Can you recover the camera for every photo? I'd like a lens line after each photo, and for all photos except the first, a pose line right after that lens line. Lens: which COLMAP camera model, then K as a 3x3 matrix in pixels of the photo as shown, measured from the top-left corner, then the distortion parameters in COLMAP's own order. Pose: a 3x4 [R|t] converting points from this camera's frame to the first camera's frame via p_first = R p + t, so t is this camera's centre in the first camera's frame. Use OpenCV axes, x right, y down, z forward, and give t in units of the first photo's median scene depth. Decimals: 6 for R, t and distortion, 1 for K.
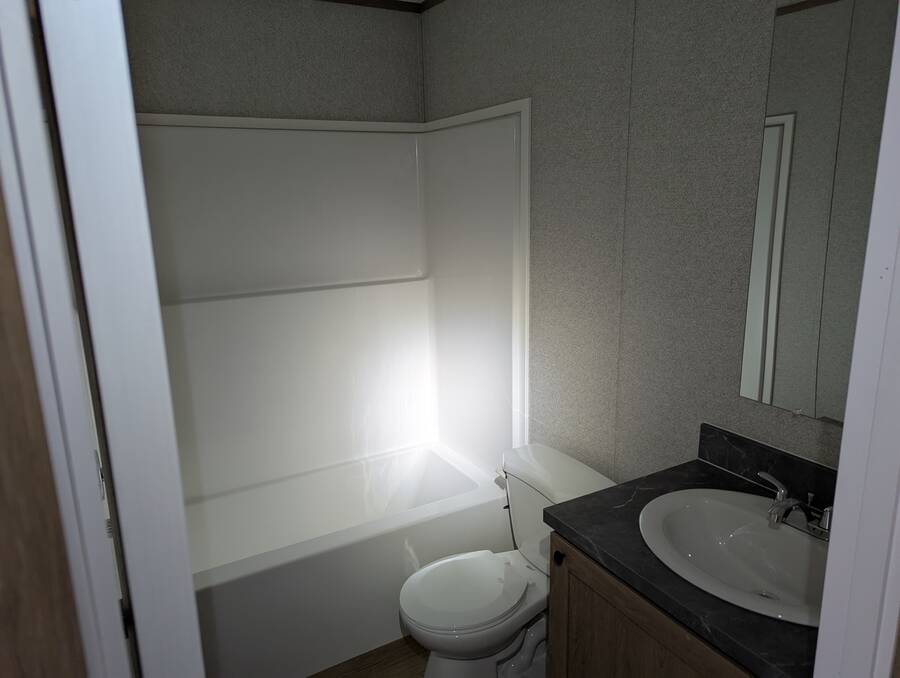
lens RADIAL K [[626.5, 0, 449.7], [0, 626.5, 341.7], [0, 0, 1]] dist [0.065756, -0.051455]
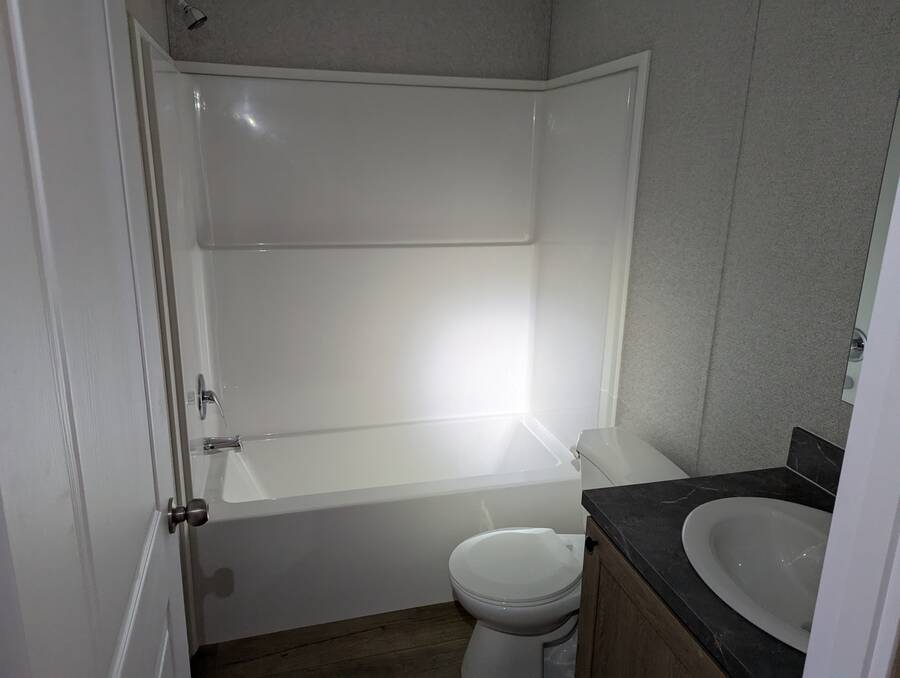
lens RADIAL K [[633.4, 0, 449.2], [0, 633.4, 331.0], [0, 0, 1]] dist [0.063798, -0.053829]
pose [[0.964174, 0.103279, -0.244341, 0.129291], [-0.096407, 0.994540, 0.039950, 0.008005], [0.247133, -0.014962, 0.968866, 0.028971]]
